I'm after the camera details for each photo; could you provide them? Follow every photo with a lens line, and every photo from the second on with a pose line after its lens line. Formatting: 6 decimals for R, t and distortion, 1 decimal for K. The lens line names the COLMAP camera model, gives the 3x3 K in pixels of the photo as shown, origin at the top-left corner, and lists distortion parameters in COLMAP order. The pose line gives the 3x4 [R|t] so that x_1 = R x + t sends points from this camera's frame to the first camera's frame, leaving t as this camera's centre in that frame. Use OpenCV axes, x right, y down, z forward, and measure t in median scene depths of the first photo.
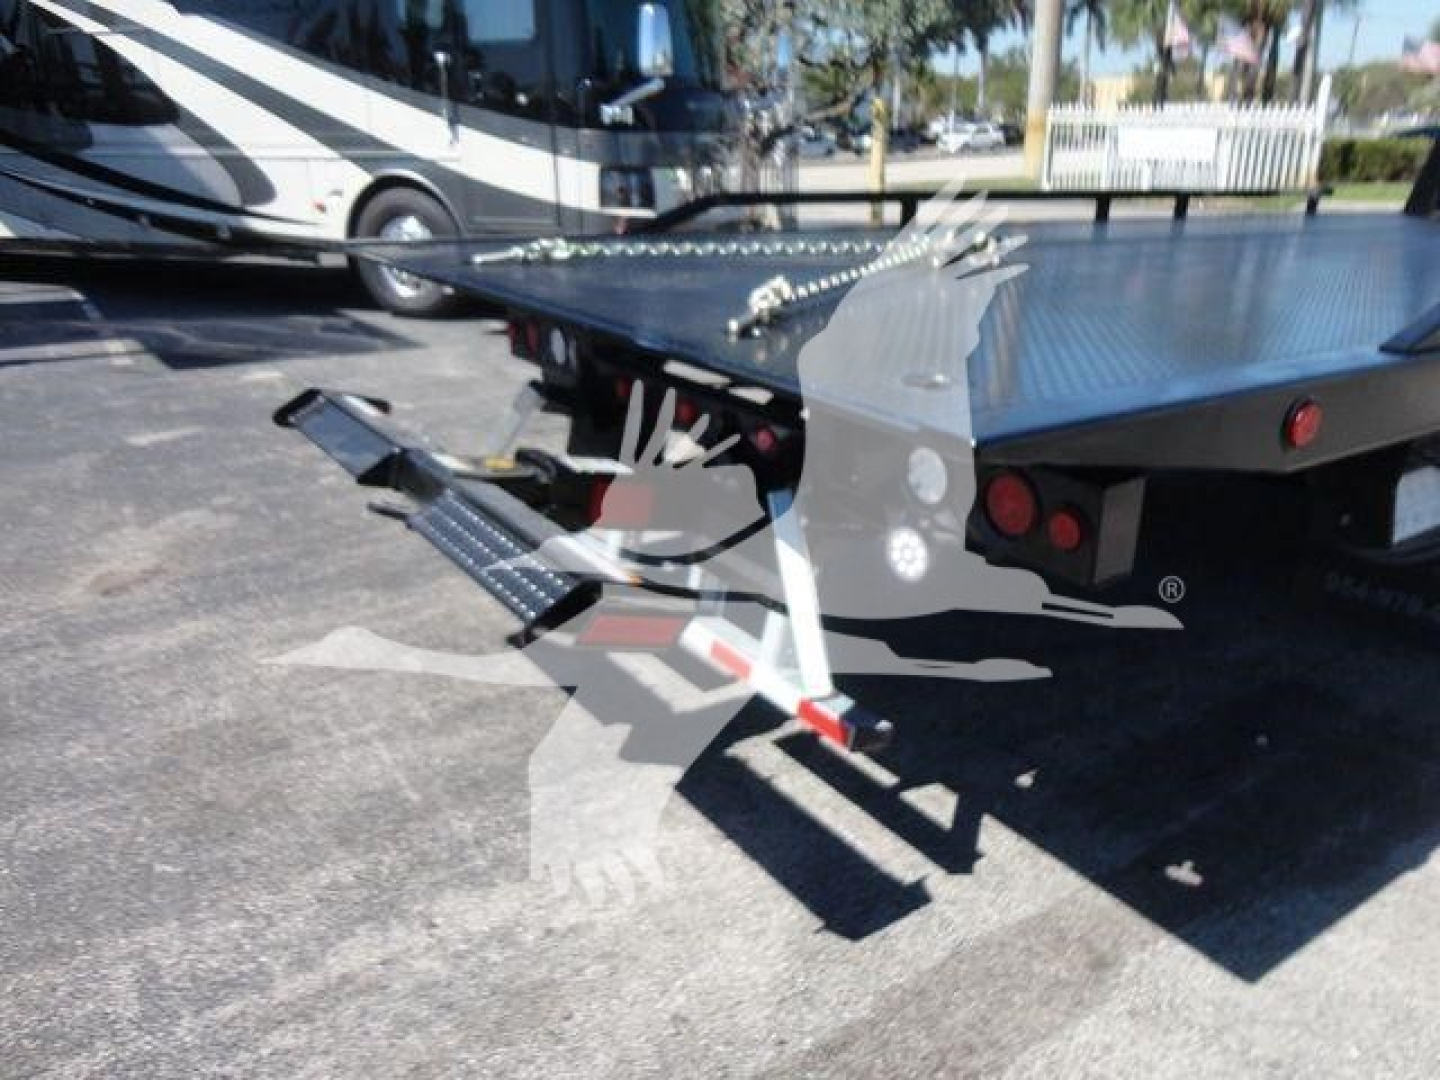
lens RADIAL K [[1056.6, 0, 725.0], [0, 1056.6, 563.9], [0, 0, 1]] dist [-0.014227, 0.012311]
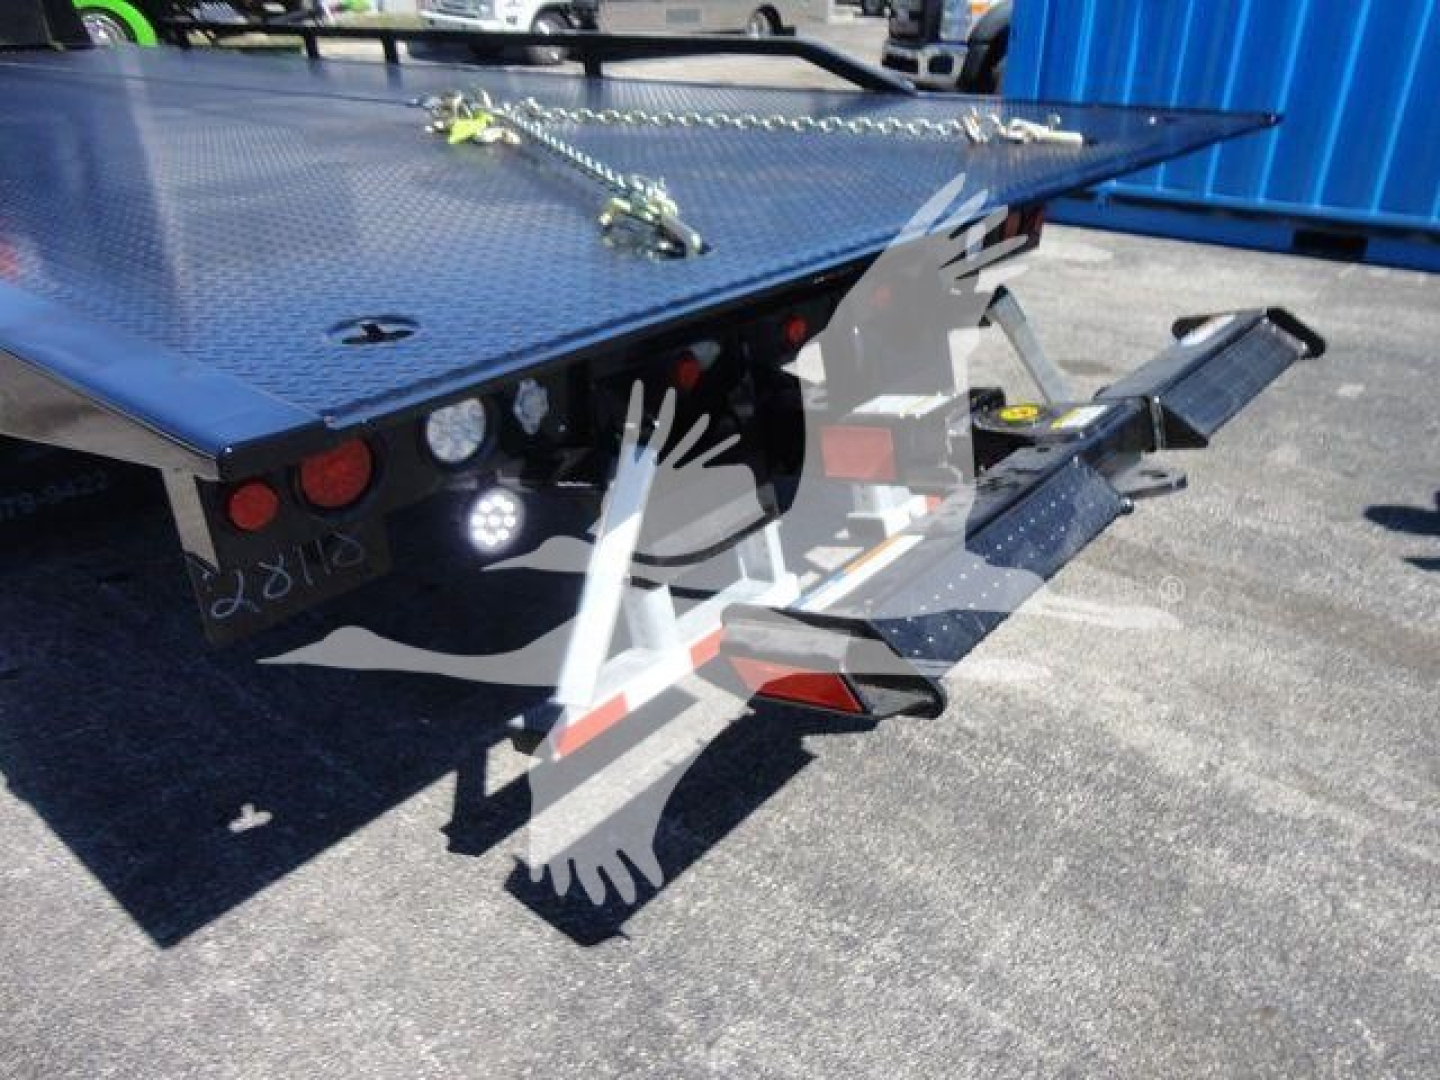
lens RADIAL K [[1056.6, 0, 721.5], [0, 1056.6, 540.3], [0, 0, 1]] dist [-0.014227, 0.012311]
pose [[-0.257782, -0.485459, 0.835391, -0.908479], [0.358380, 0.754895, 0.549269, -0.574307], [-0.897280, 0.440979, -0.020619, 1.339835]]
